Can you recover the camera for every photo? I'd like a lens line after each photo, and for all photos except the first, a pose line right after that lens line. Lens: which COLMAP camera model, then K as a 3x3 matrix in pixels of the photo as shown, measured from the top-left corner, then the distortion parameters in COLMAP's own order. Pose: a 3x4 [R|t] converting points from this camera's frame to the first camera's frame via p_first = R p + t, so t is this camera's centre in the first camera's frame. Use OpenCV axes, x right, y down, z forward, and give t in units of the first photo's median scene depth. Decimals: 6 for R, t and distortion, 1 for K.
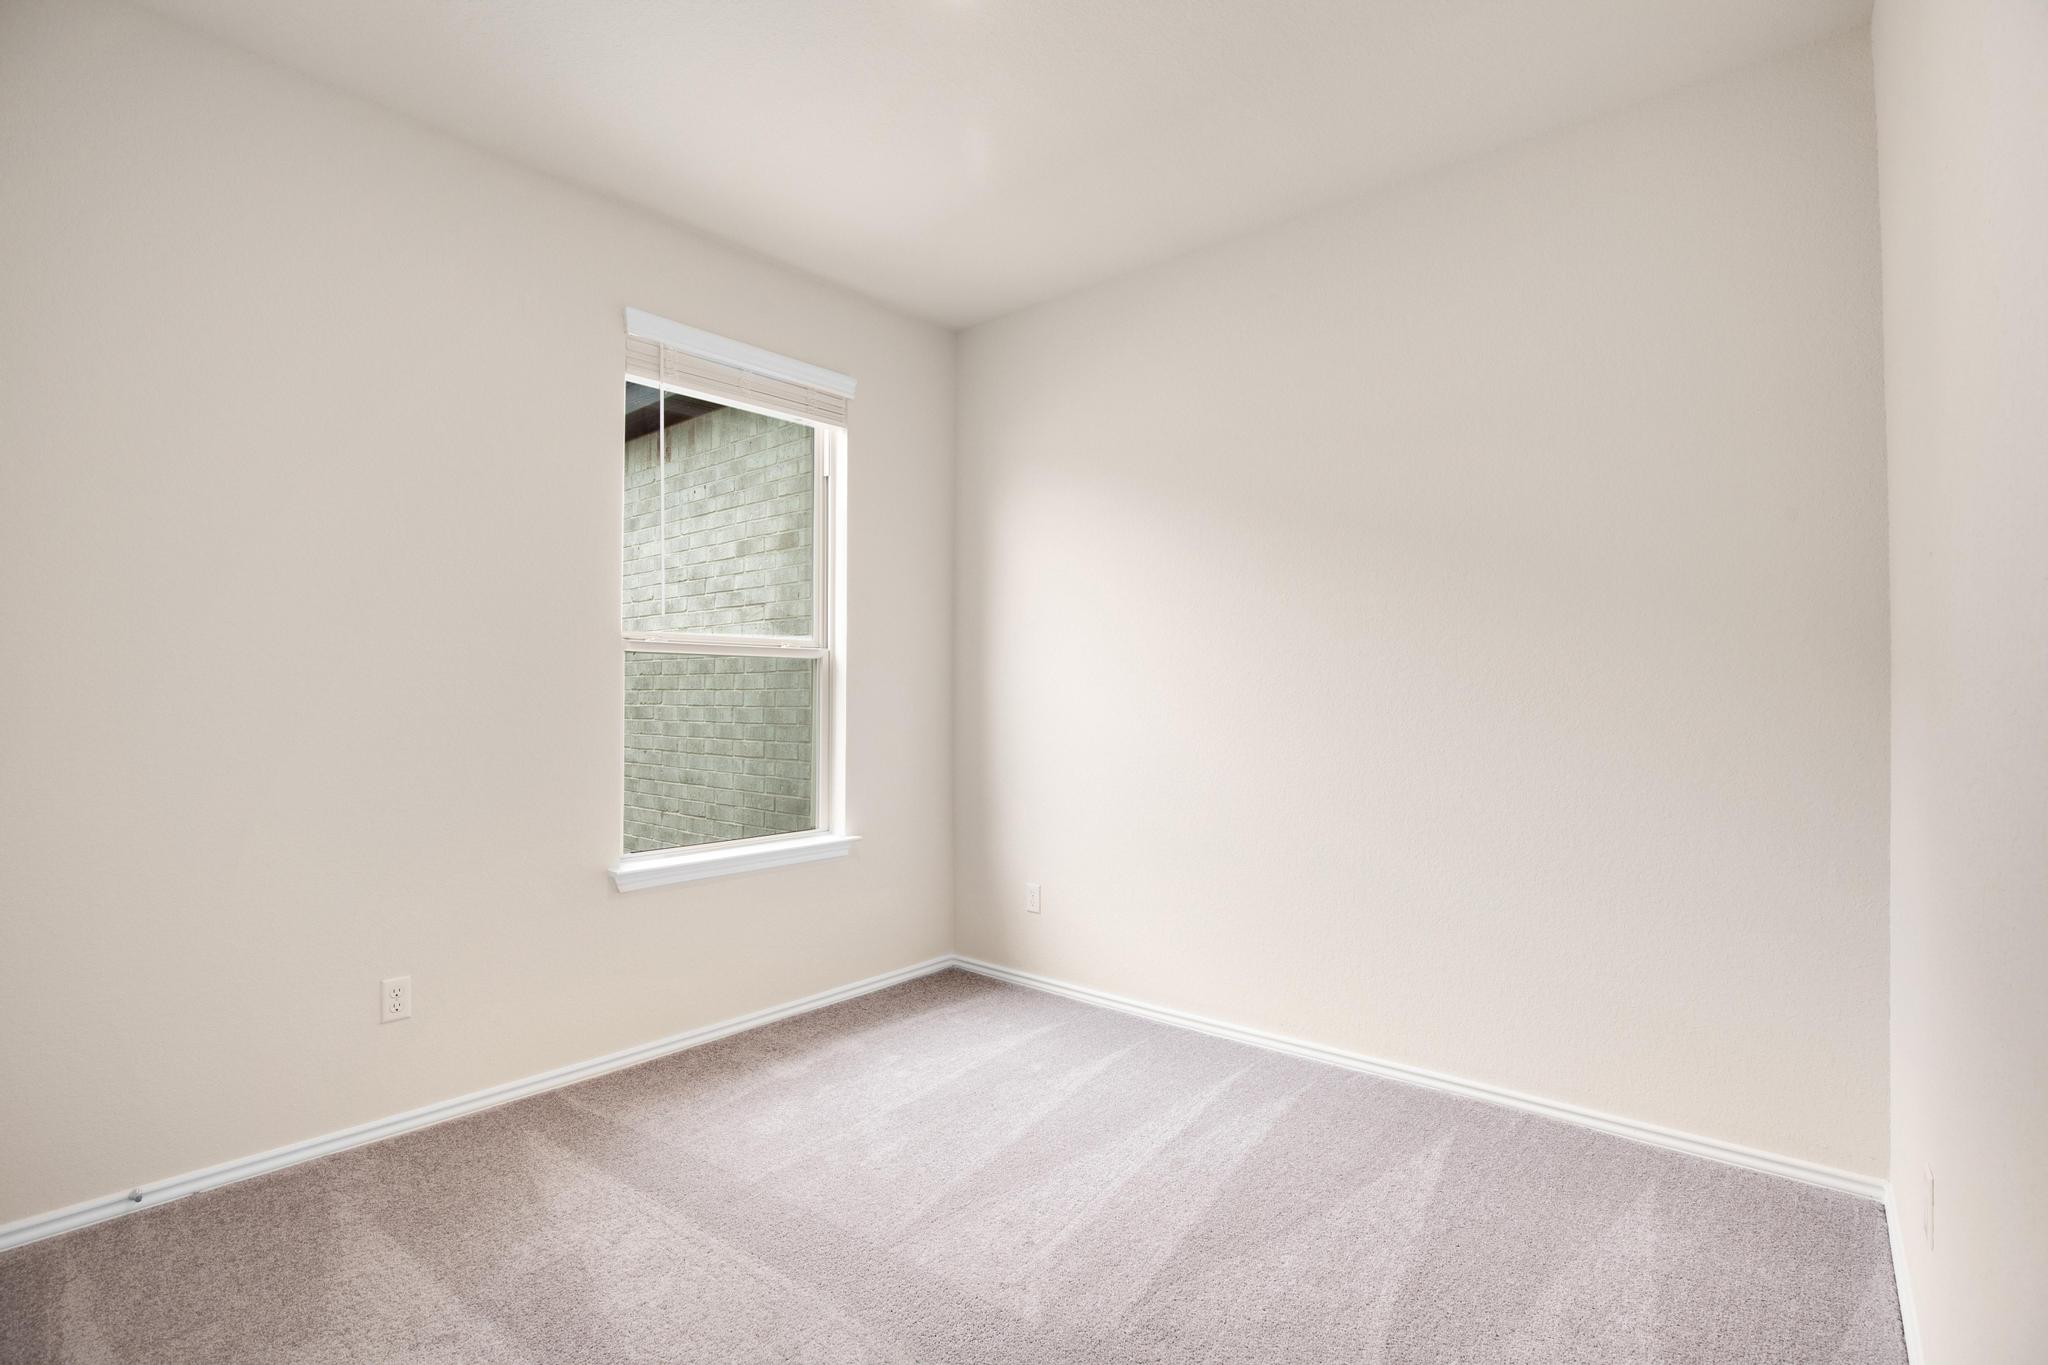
lens RADIAL K [[935.1, 0, 1033.2], [0, 935.1, 688.6], [0, 0, 1]] dist [-0.037323, 0.008473]
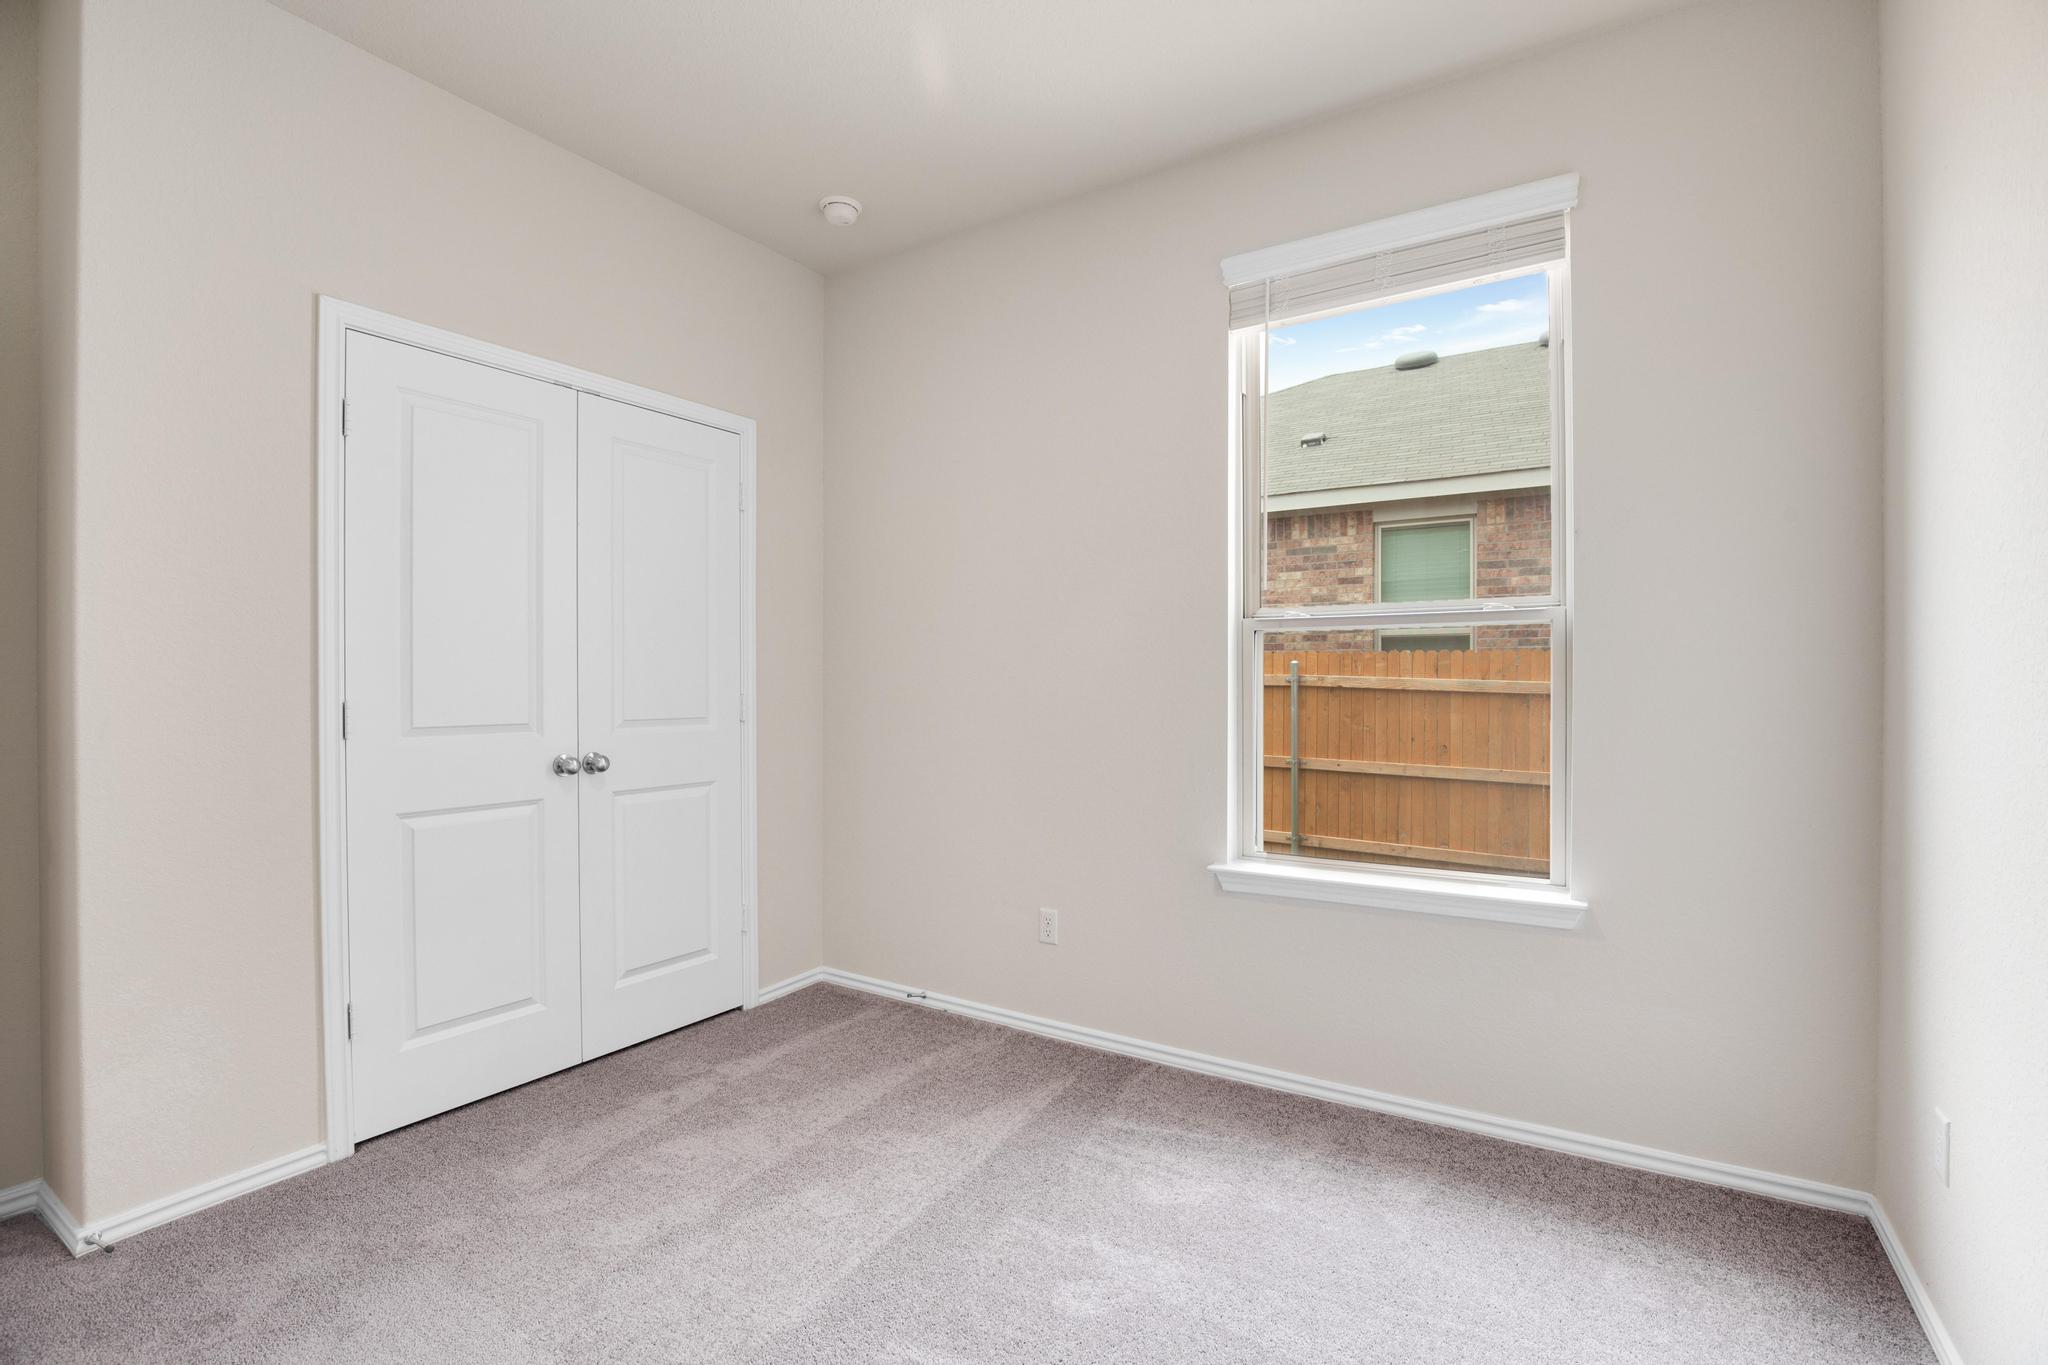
lens RADIAL K [[935.1, 0, 1033.2], [0, 935.1, 688.6], [0, 0, 1]] dist [-0.037323, 0.008473]
pose [[0.144915, 0.006421, -0.989423, 0.454031], [0.007499, 0.999943, 0.007588, 0.008346], [0.989416, -0.008519, 0.144859, 0.674073]]
